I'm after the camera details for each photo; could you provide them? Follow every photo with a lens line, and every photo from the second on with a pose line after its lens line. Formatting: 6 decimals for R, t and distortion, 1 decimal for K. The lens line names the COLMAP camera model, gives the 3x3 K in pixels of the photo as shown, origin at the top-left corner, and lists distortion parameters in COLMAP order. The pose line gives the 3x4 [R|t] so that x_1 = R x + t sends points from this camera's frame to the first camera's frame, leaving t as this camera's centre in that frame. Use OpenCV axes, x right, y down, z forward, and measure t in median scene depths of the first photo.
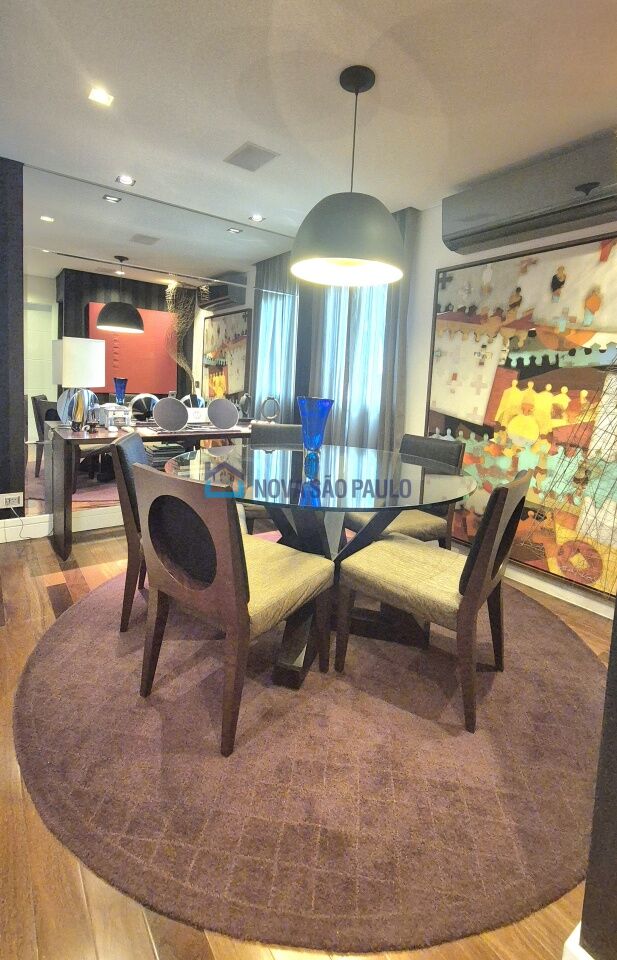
lens RADIAL K [[625.5, 0, 308.7], [0, 625.5, 480.0], [0, 0, 1]] dist [0.005674, -0.000690]
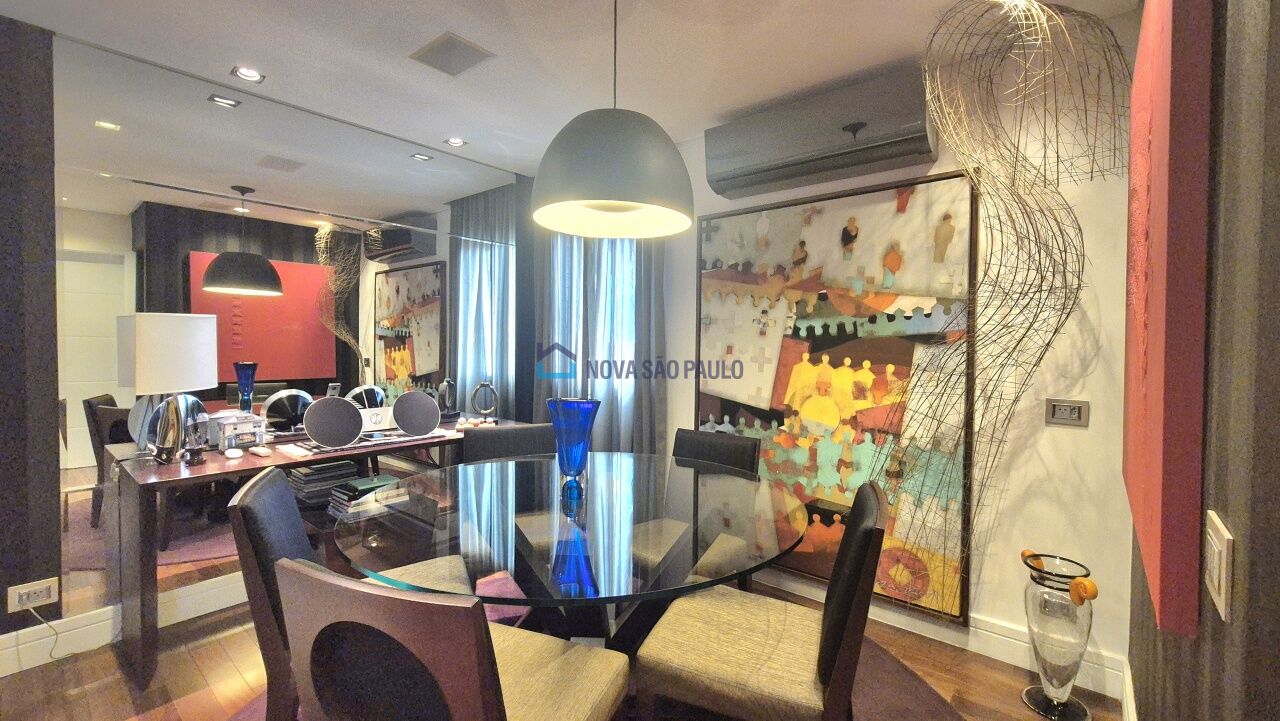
lens RADIAL K [[597.8, 0, 639.6], [0, 597.8, 356.9], [0, 0, 1]] dist [-0.000301, 0.001805]
pose [[0.956986, -0.046452, 0.286390, -0.091522], [0.069294, 0.995127, -0.070141, -0.109614], [-0.281737, 0.086969, 0.955542, 0.307841]]
